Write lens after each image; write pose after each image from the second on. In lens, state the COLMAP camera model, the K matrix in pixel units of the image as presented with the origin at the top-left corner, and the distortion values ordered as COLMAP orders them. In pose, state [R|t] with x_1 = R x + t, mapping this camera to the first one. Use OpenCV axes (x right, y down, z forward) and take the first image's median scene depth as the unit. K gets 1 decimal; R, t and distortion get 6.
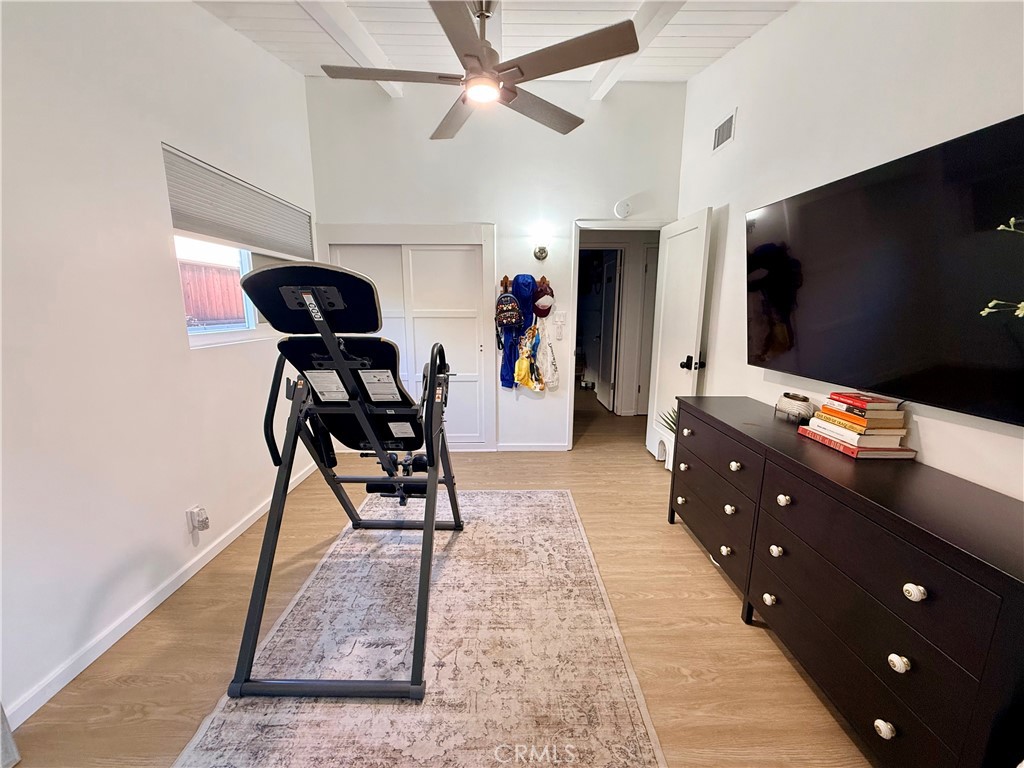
lens RADIAL K [[408.8, 0, 510.9], [0, 408.8, 381.7], [0, 0, 1]] dist [-0.000006, 0.000002]
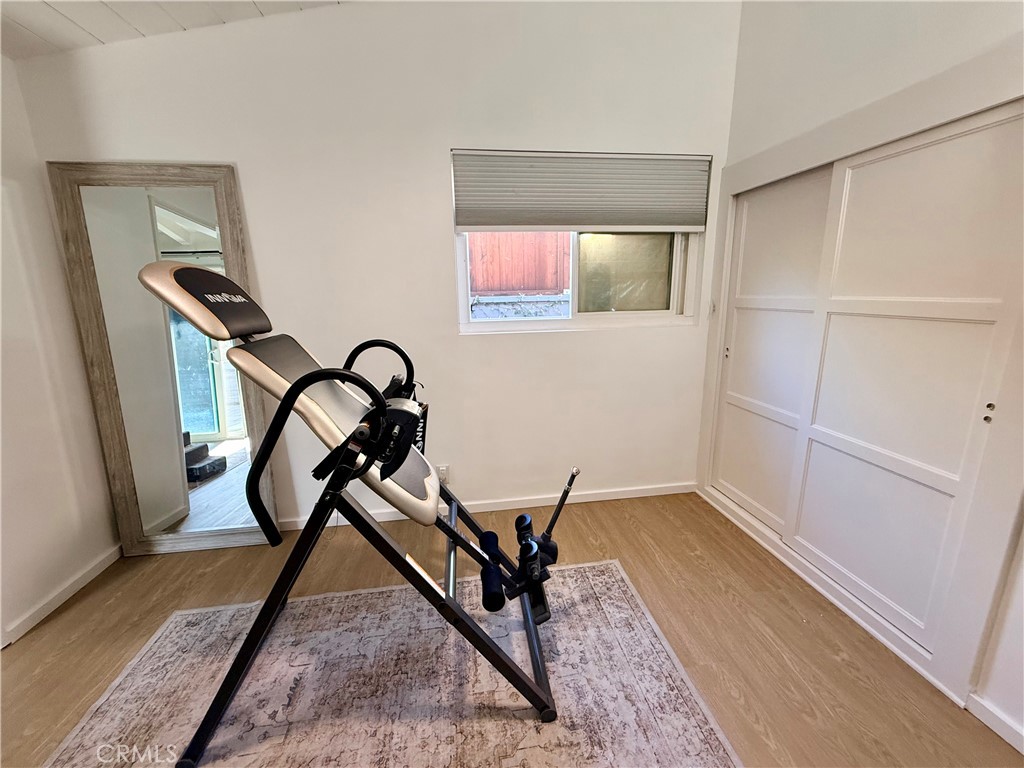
lens RADIAL K [[408.8, 0, 510.9], [0, 408.8, 381.7], [0, 0, 1]] dist [-0.000006, 0.000002]
pose [[0.129945, 0.211588, -0.968682, 0.318392], [-0.162101, 0.968354, 0.189771, -0.169486], [0.978181, 0.132365, 0.160131, 0.873309]]
